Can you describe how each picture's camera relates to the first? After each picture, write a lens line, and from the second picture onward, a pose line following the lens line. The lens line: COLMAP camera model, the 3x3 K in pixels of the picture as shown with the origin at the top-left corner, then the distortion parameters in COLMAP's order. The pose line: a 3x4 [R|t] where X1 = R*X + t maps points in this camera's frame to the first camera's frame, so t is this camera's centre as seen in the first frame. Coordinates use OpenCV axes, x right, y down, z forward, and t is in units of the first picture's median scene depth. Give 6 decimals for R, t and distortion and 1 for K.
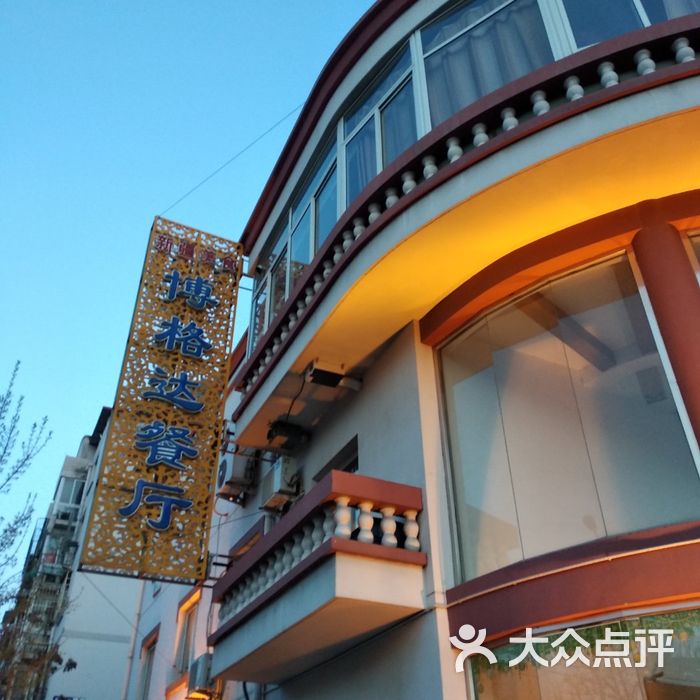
lens RADIAL K [[715.9, 0, 350.0], [0, 715.9, 350.0], [0, 0, 1]] dist [0.024704, -0.020011]
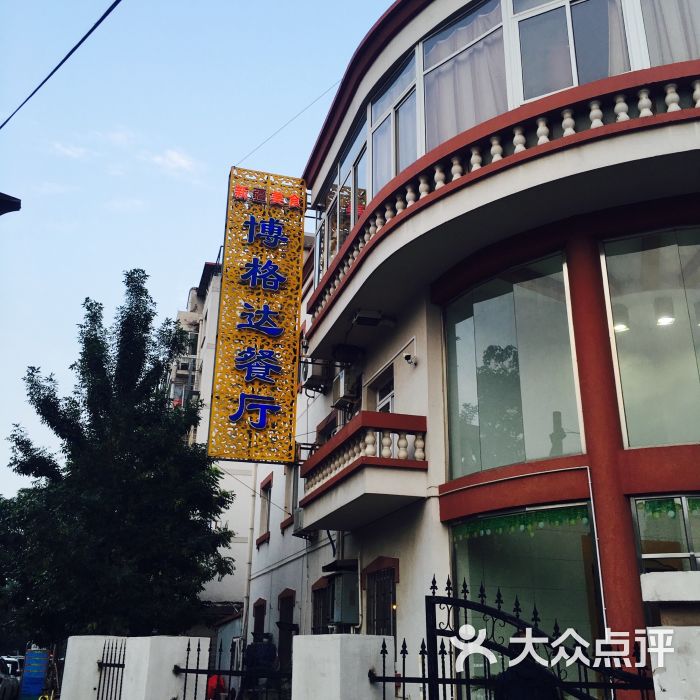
lens RADIAL K [[797.7, 0, 347.9], [0, 797.7, 326.2], [0, 0, 1]] dist [0.051481, 0.001459]
pose [[0.986205, -0.043360, -0.159749, 0.145400], [0.079490, 0.970578, 0.227288, -0.255062], [0.145194, -0.236851, 0.960635, -0.375278]]
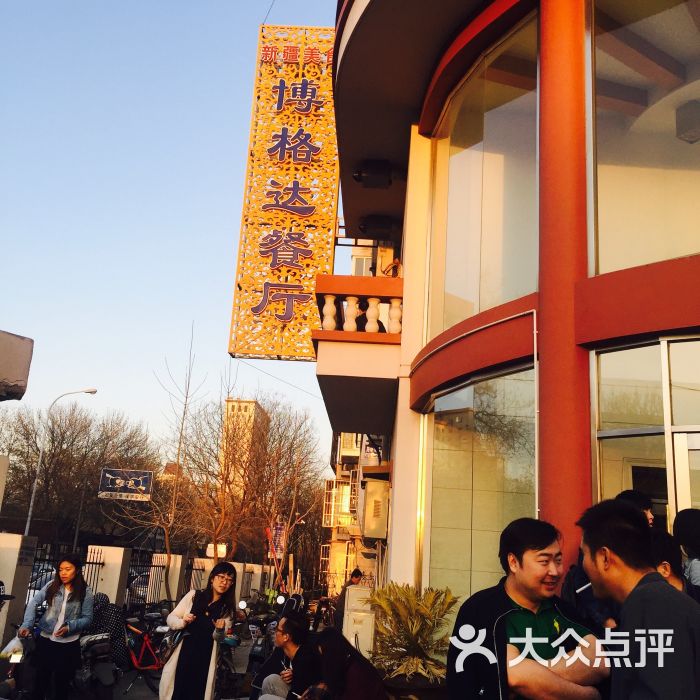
lens RADIAL K [[785.6, 0, 350.0], [0, 785.6, 350.0], [0, 0, 1]] dist [0.047486, 0.008860]
pose [[0.878461, -0.067727, -0.472990, 0.416514], [0.220482, 0.935671, 0.275512, -0.041094], [0.423903, -0.346312, 0.836883, -0.074182]]
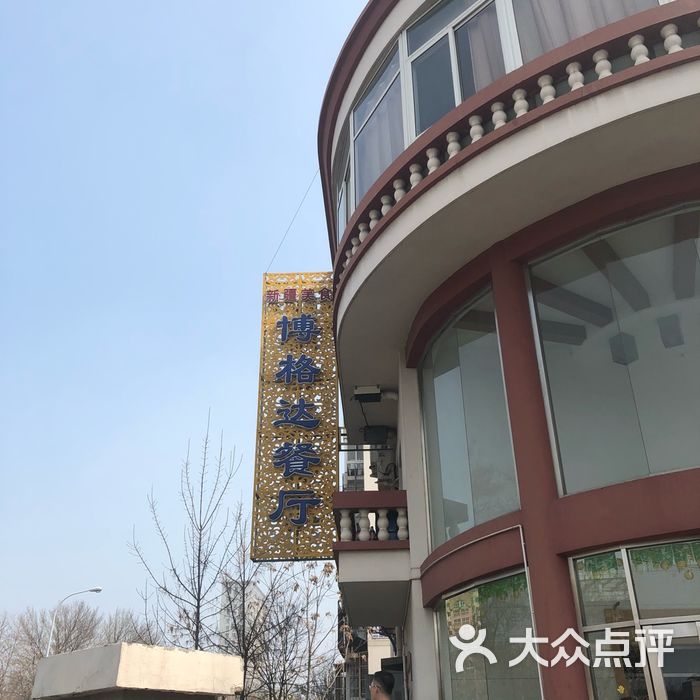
lens RADIAL K [[747.1, 0, 351.0], [0, 747.1, 336.0], [0, 0, 1]] dist [0.099400, -0.320077]
pose [[0.875550, -0.240804, -0.418838, 0.458806], [0.287993, 0.956205, 0.052273, -0.126067], [0.387907, -0.166390, 0.906555, -0.176923]]
